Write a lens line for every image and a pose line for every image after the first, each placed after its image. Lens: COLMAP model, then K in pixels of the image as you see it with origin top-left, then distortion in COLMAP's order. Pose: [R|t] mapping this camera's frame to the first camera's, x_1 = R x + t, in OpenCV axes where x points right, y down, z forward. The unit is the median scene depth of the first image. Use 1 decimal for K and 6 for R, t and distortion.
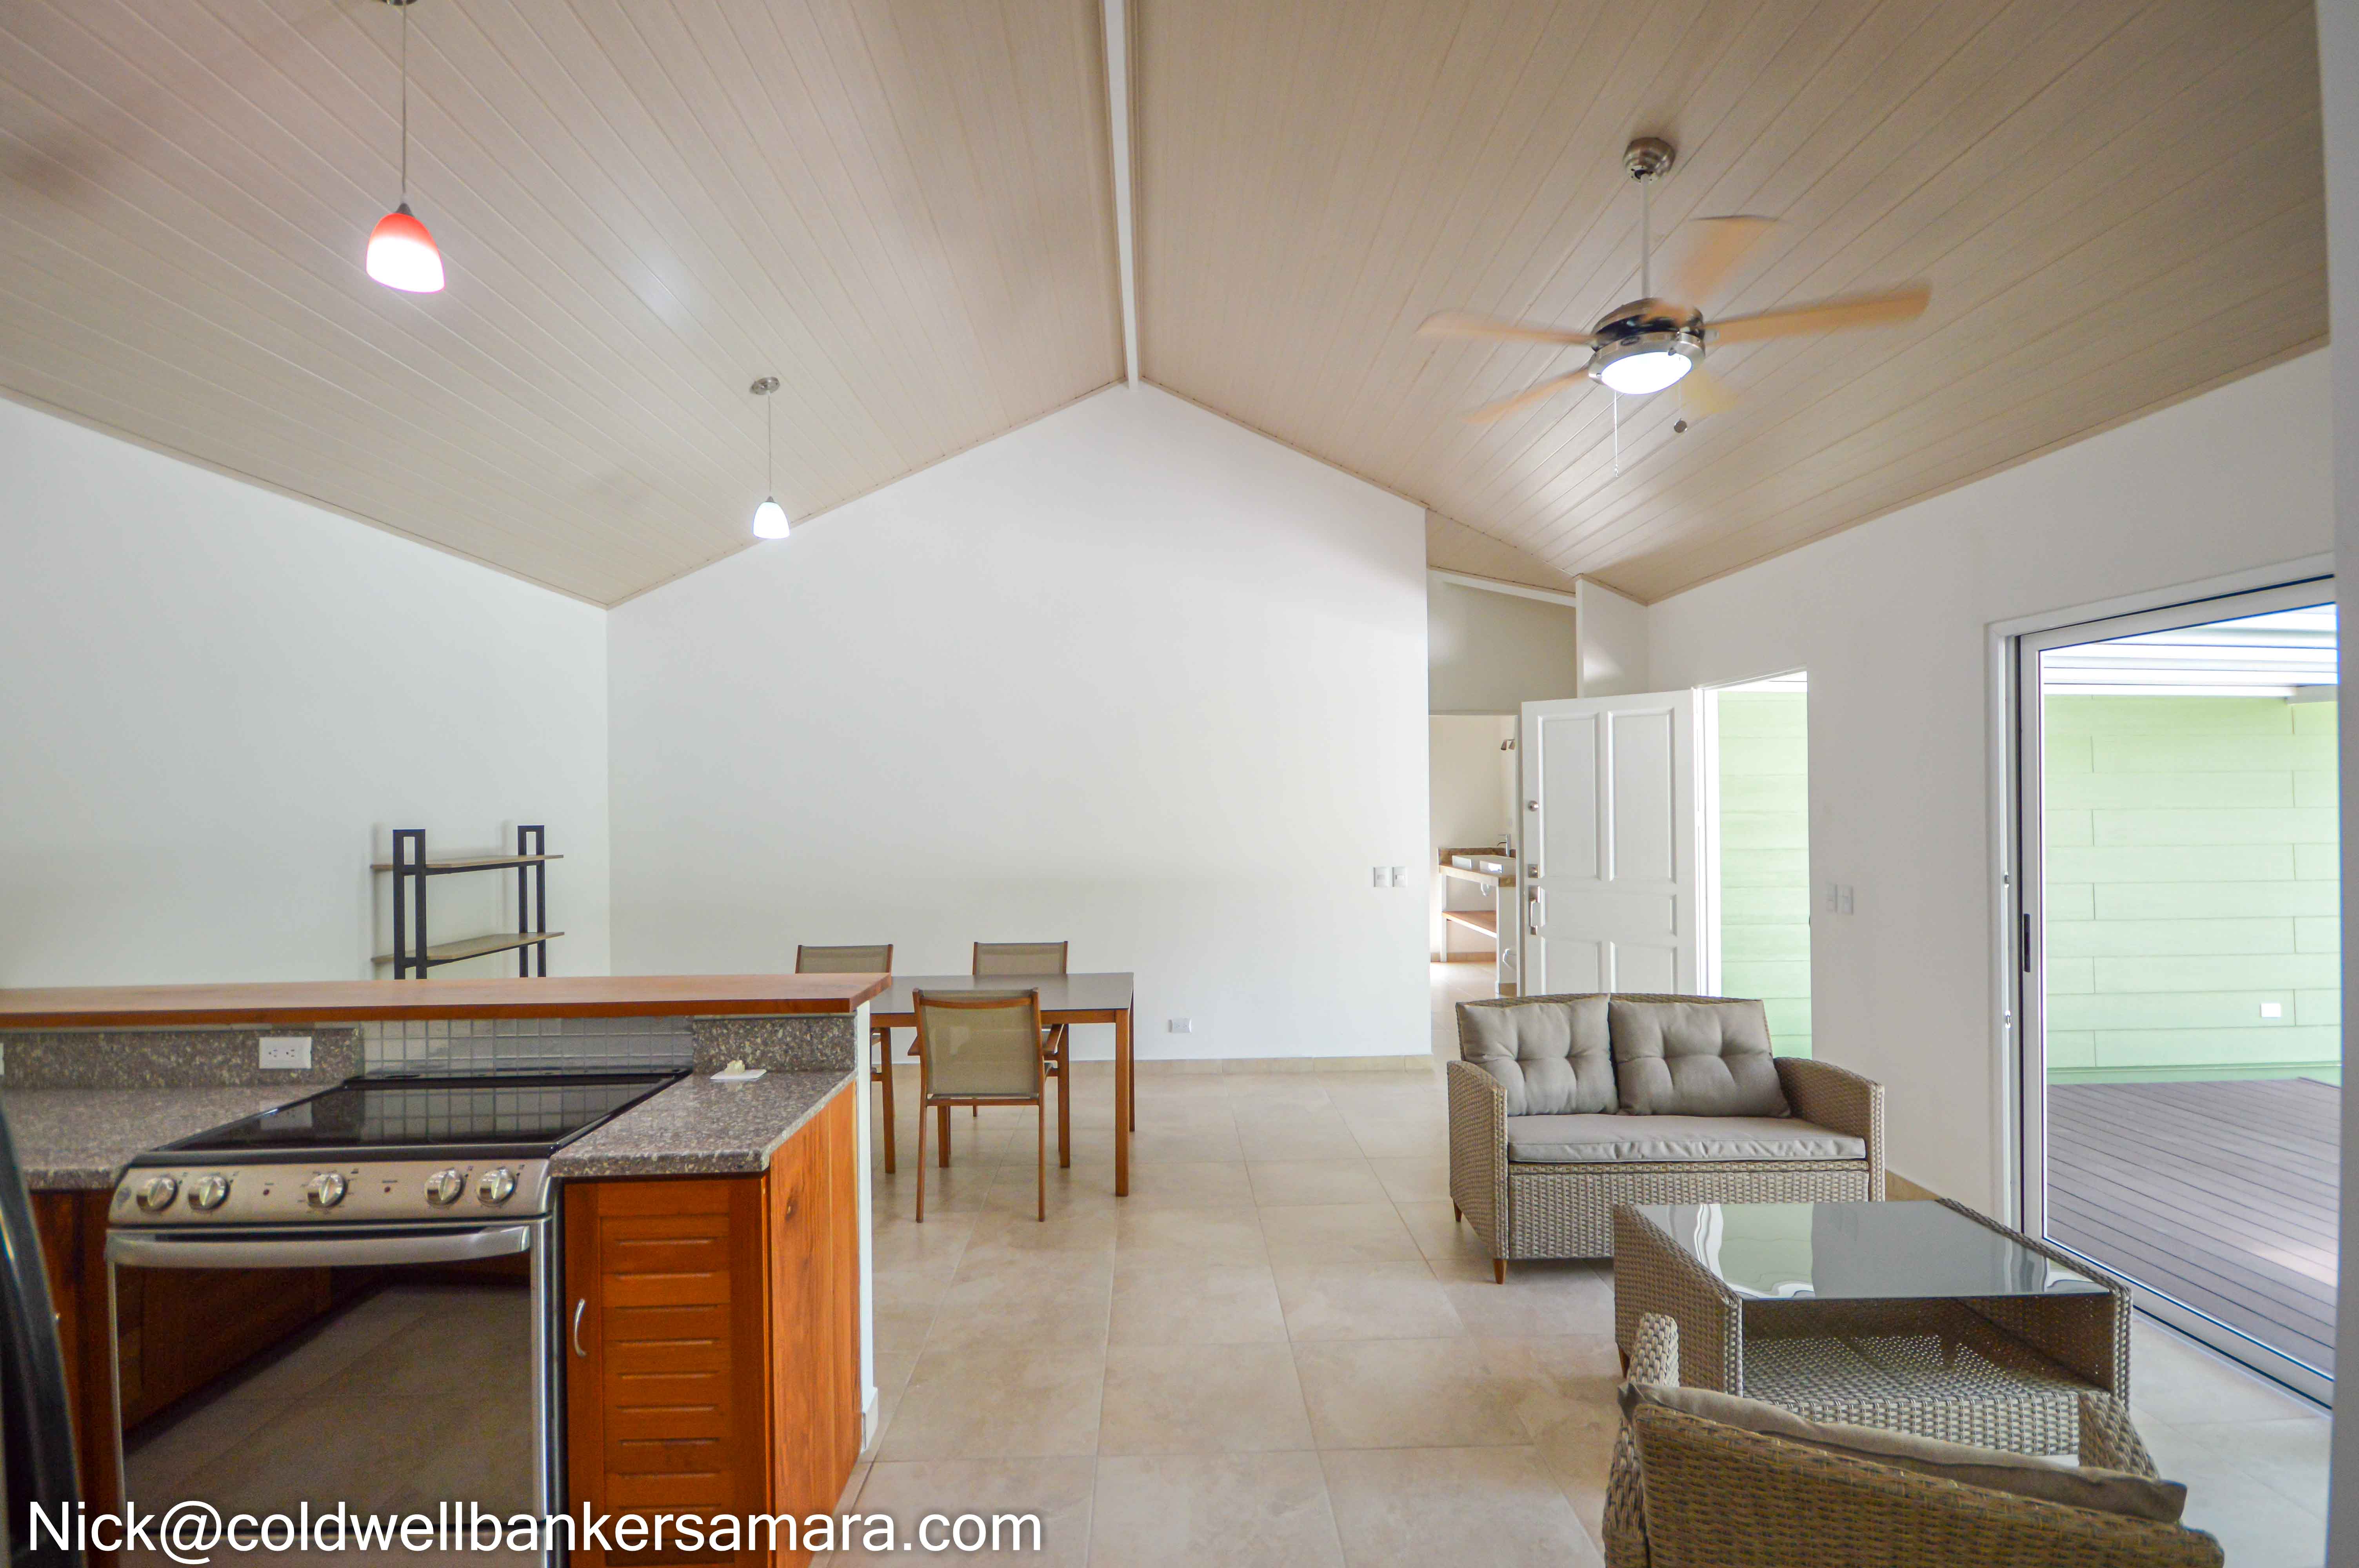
lens RADIAL K [[1088.9, 0, 1175.0], [0, 1088.9, 785.3], [0, 0, 1]] dist [-0.004273, -0.006415]
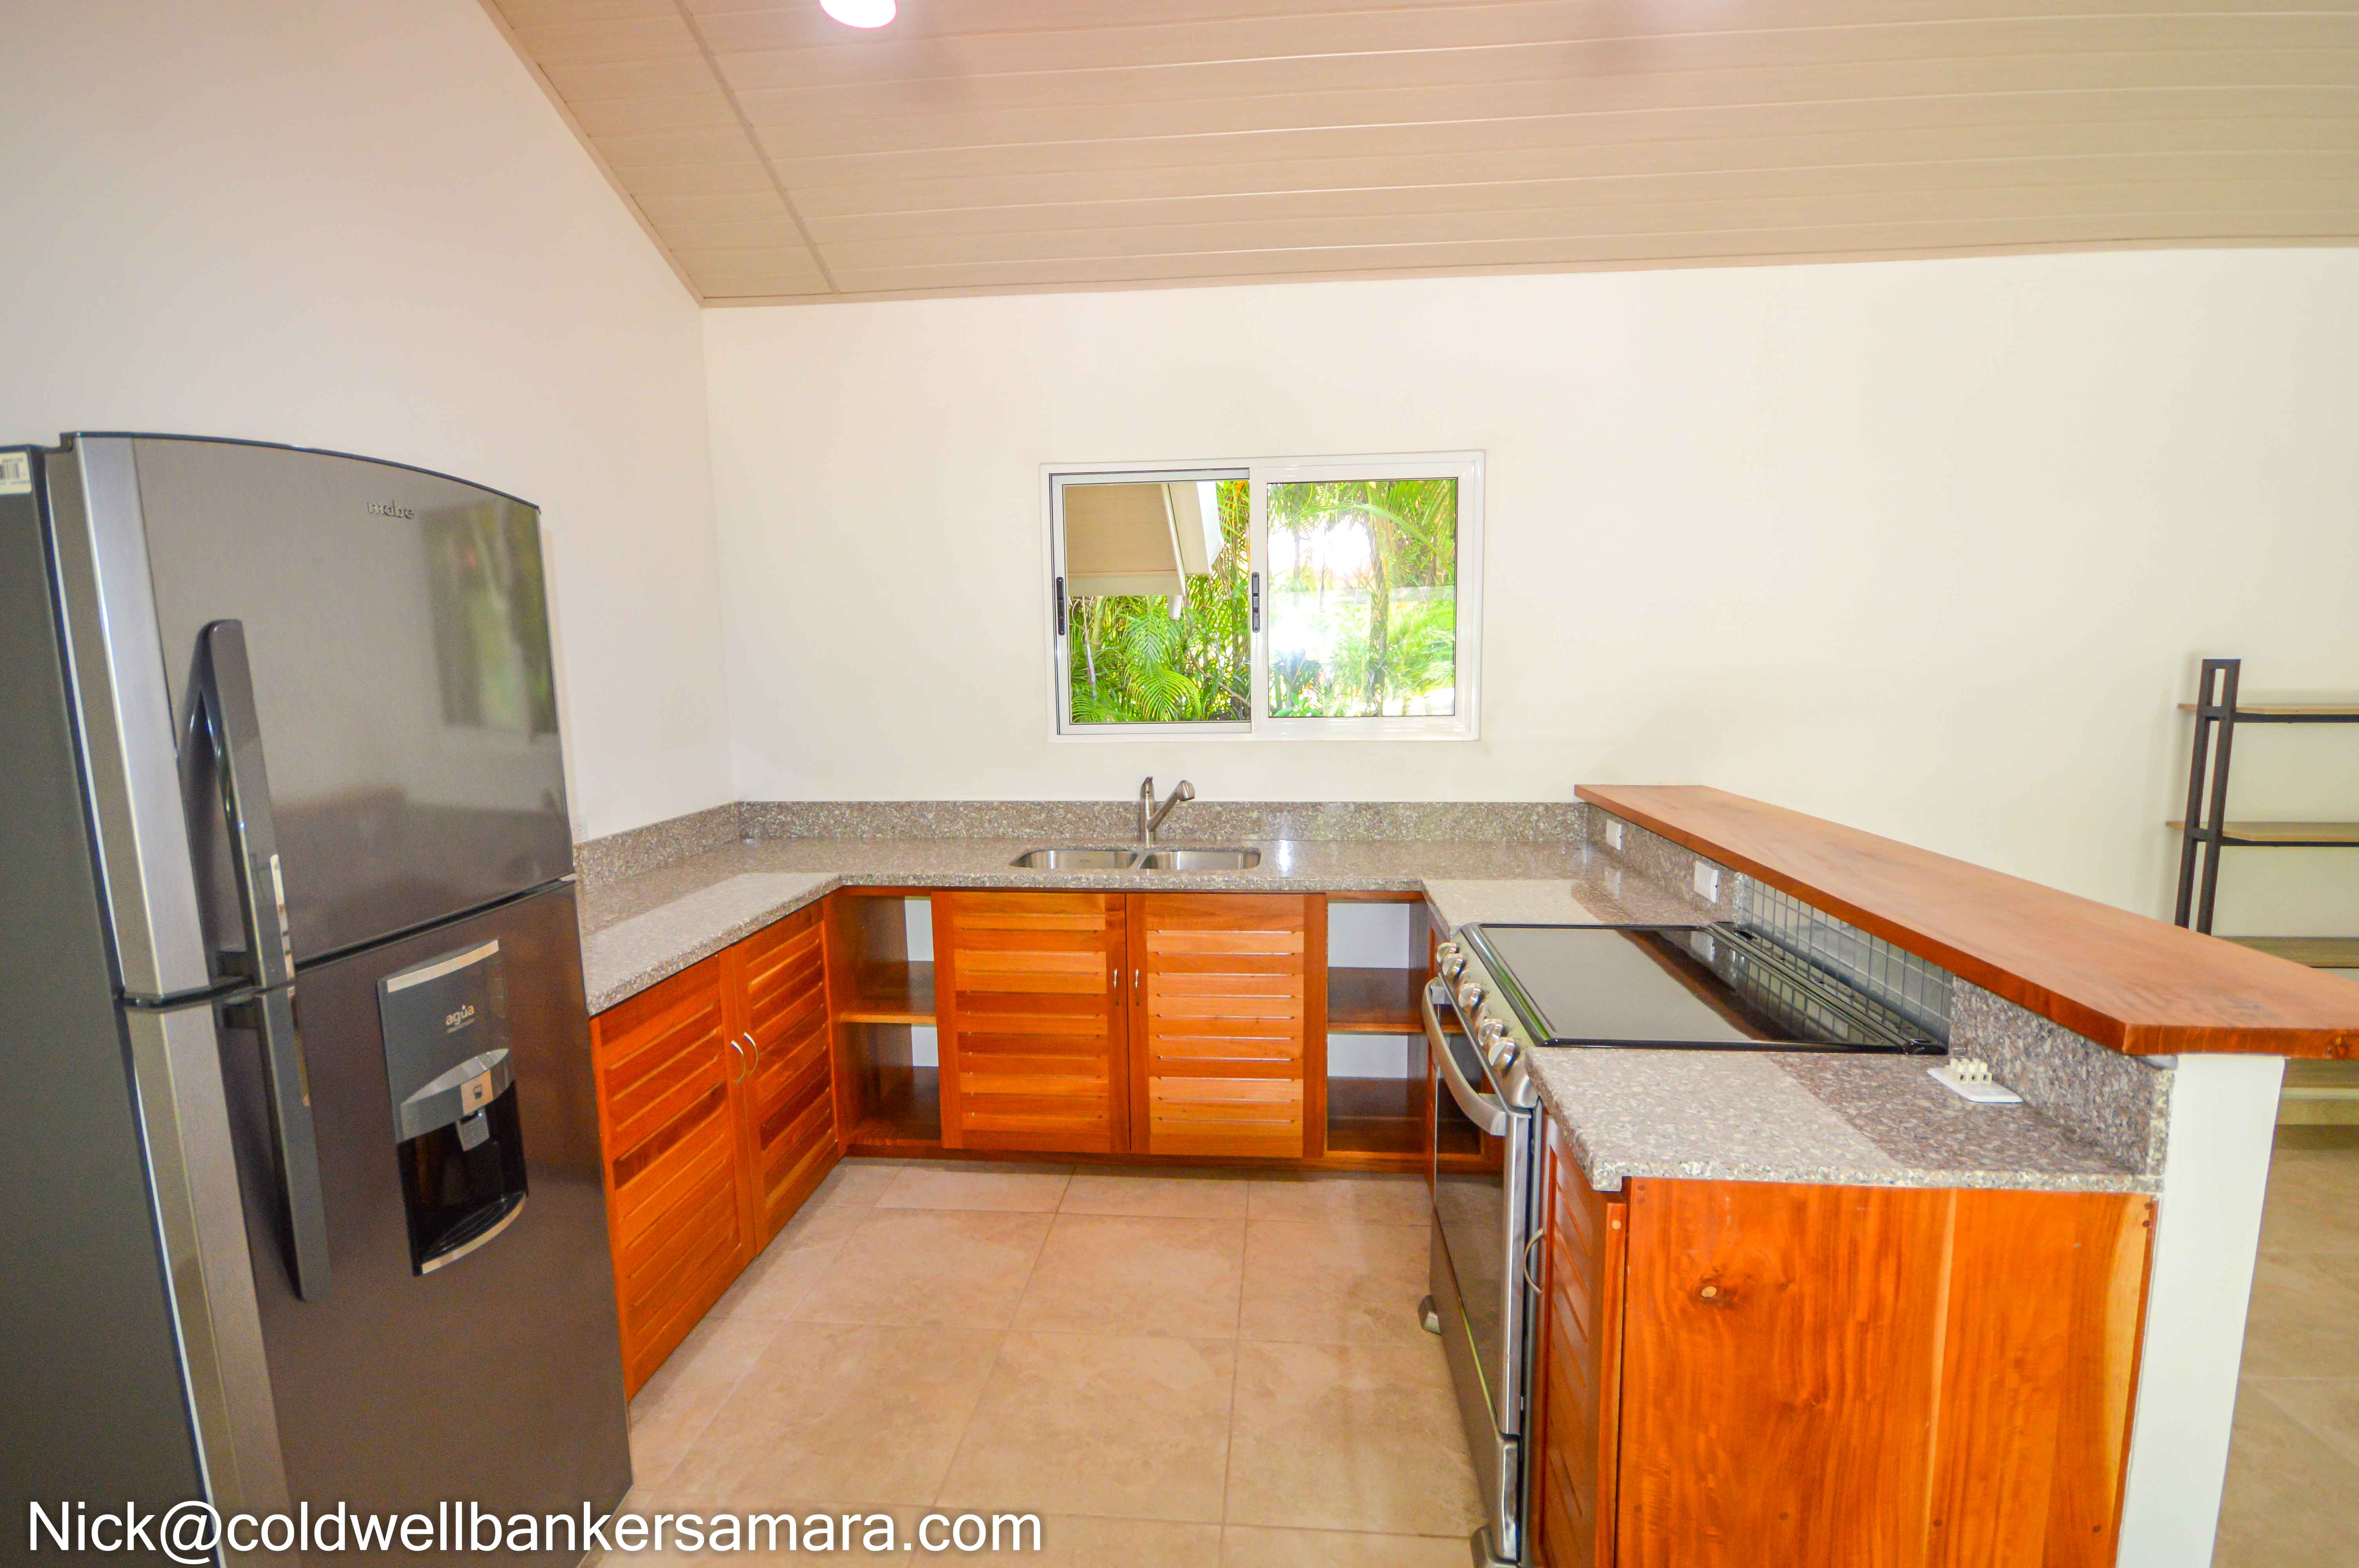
lens RADIAL K [[1088.9, 0, 1185.8], [0, 1088.9, 799.3], [0, 0, 1]] dist [-0.004273, -0.006415]
pose [[-0.110497, 0.149122, -0.982625, 0.108057], [0.015775, 0.988818, 0.148288, 0.015031], [0.993751, 0.000884, -0.111614, 0.381674]]
